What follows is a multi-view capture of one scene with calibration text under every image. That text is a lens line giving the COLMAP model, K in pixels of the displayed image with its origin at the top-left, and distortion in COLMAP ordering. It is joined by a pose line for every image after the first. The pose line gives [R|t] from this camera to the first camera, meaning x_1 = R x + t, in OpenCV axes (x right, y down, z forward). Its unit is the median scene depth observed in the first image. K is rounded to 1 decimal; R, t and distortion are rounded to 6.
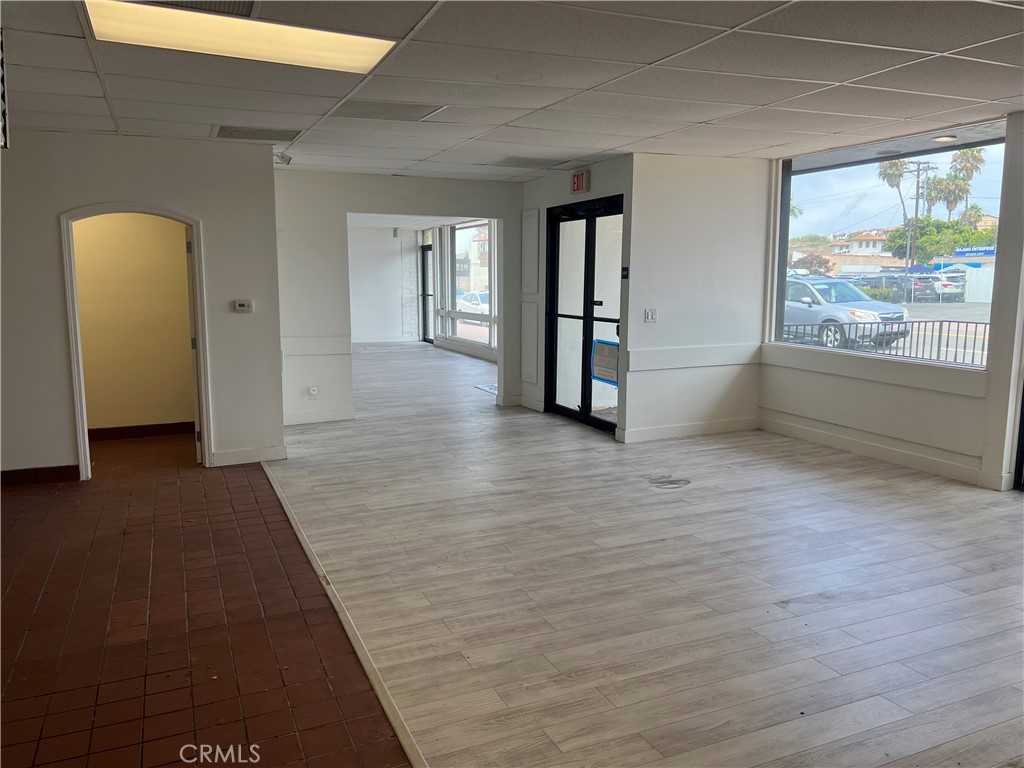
lens RADIAL K [[766.7, 0, 513.1], [0, 766.7, 386.8], [0, 0, 1]] dist [0.060369, 0.002225]
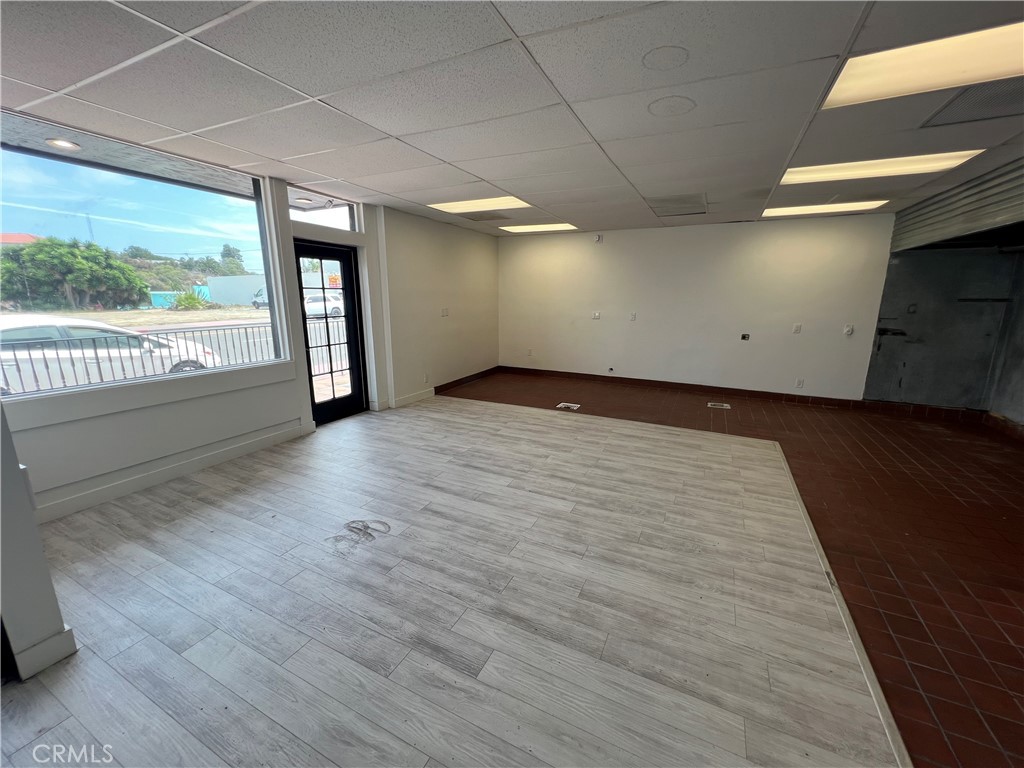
lens RADIAL K [[410.7, 0, 510.7], [0, 410.7, 383.9], [0, 0, 1]] dist [-0.000023, -0.000526]
pose [[-0.644118, -0.168706, 0.746090, -0.315908], [0.104452, 0.946840, 0.304275, -0.221560], [-0.757761, 0.273920, -0.592255, 1.507361]]
